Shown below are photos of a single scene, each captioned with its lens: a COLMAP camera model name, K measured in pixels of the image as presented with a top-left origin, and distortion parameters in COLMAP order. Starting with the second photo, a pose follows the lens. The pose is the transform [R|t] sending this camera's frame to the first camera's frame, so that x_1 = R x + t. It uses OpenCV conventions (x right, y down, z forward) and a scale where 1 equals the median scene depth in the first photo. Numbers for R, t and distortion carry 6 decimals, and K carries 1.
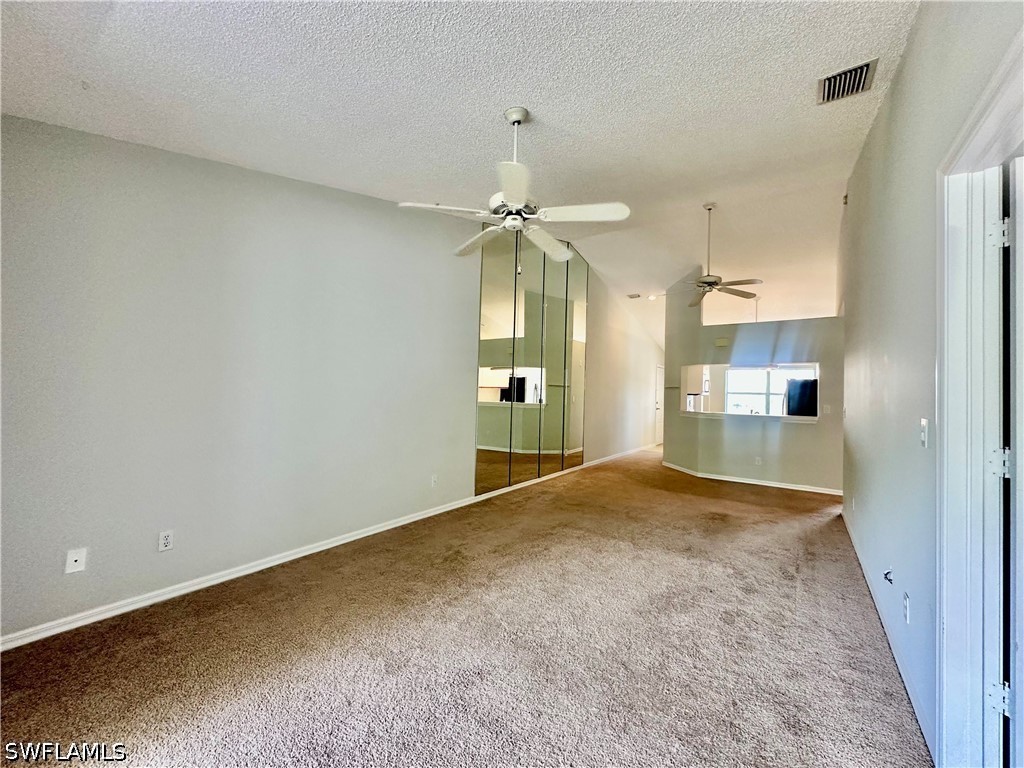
lens RADIAL K [[408.0, 0, 512.4], [0, 408.0, 382.4], [0, 0, 1]] dist [-0.003059, 0.000323]
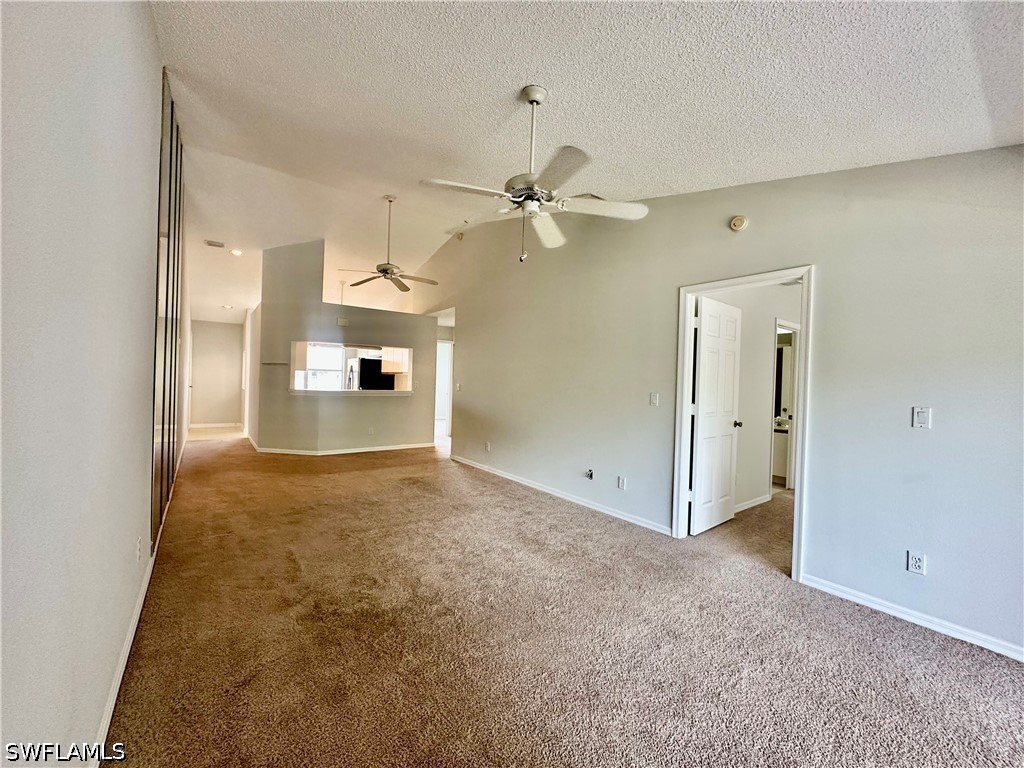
lens RADIAL K [[408.0, 0, 512.4], [0, 408.0, 382.4], [0, 0, 1]] dist [-0.003059, 0.000323]
pose [[0.305085, -0.021766, 0.952076, -0.565442], [-0.046383, 0.998213, 0.037683, -0.007657], [-0.951195, -0.055657, 0.303530, 0.439566]]
